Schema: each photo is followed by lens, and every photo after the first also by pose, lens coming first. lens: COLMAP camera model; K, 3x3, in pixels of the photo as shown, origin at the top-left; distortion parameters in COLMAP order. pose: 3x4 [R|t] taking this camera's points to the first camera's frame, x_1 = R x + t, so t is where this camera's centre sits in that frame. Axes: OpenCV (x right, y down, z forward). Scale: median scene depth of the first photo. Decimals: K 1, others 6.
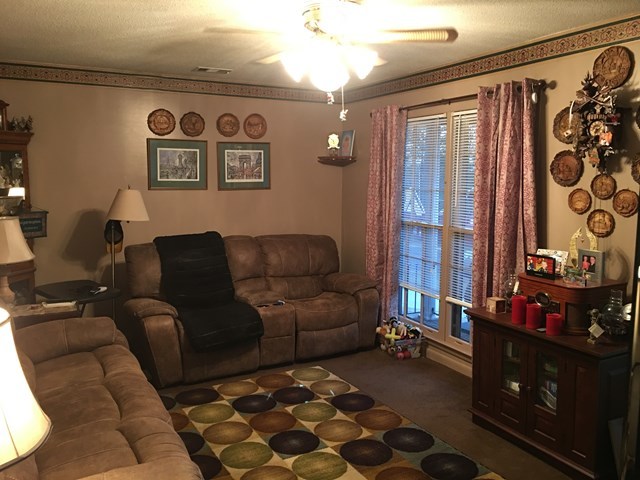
lens RADIAL K [[545.1, 0, 320.0], [0, 545.1, 240.0], [0, 0, 1]] dist [0.058706, -0.074762]
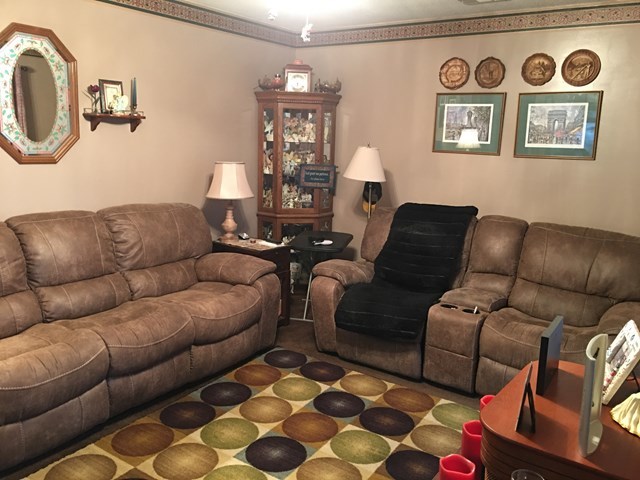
lens RADIAL K [[545.1, 0, 320.0], [0, 545.1, 240.0], [0, 0, 1]] dist [0.058706, -0.074762]
pose [[0.449000, 0.179381, -0.875341, 0.408811], [-0.145507, 0.981243, 0.126447, -0.035324], [0.881605, 0.070594, 0.466679, 0.418689]]
